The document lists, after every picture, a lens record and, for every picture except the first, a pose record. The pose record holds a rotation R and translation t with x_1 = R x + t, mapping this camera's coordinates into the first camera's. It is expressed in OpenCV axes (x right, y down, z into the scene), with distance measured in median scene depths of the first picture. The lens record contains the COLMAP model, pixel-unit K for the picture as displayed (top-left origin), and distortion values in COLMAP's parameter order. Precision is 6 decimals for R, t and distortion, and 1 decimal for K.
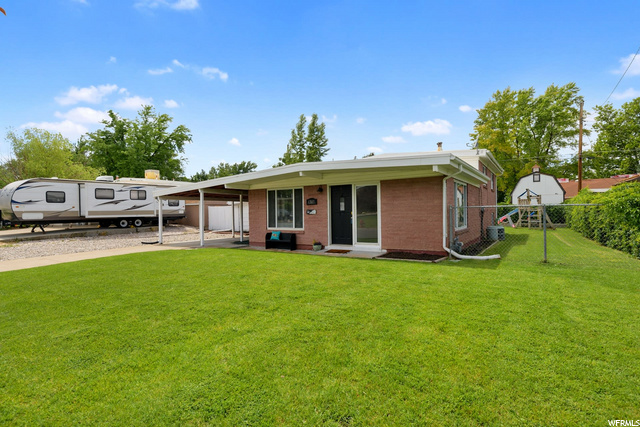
lens RADIAL K [[325.7, 0, 319.6], [0, 325.7, 212.9], [0, 0, 1]] dist [0.007131, -0.000095]
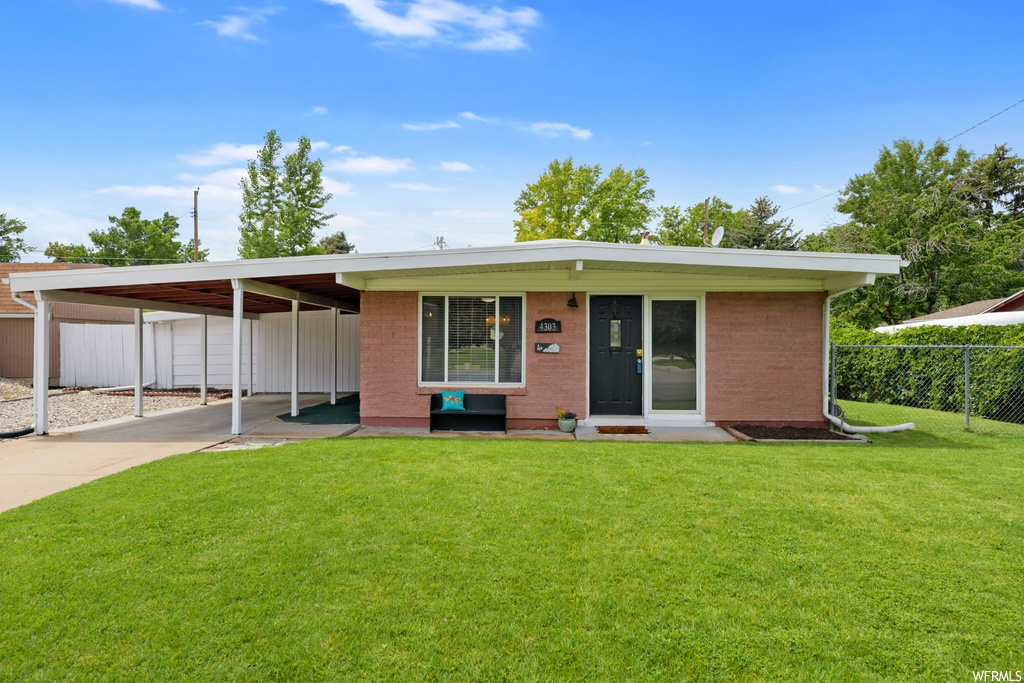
lens RADIAL K [[571.1, 0, 510.8], [0, 571.1, 347.9], [0, 0, 1]] dist [0.013345, 0.000033]
pose [[0.850800, 0.015323, 0.525266, -0.483343], [-0.018291, 0.999833, 0.000460, -0.002569], [-0.525171, -0.009999, 0.850938, 0.315776]]
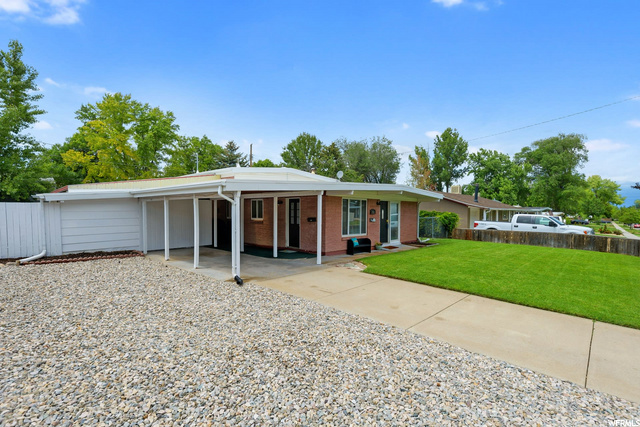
lens RADIAL K [[312.2, 0, 322.3], [0, 312.2, 213.2], [0, 0, 1]] dist [0.002520, 0.000122]
pose [[0.150583, 0.015880, 0.988470, -1.199288], [-0.013186, 0.999814, -0.014054, -0.009121], [-0.988509, -0.010918, 0.150764, 0.973465]]
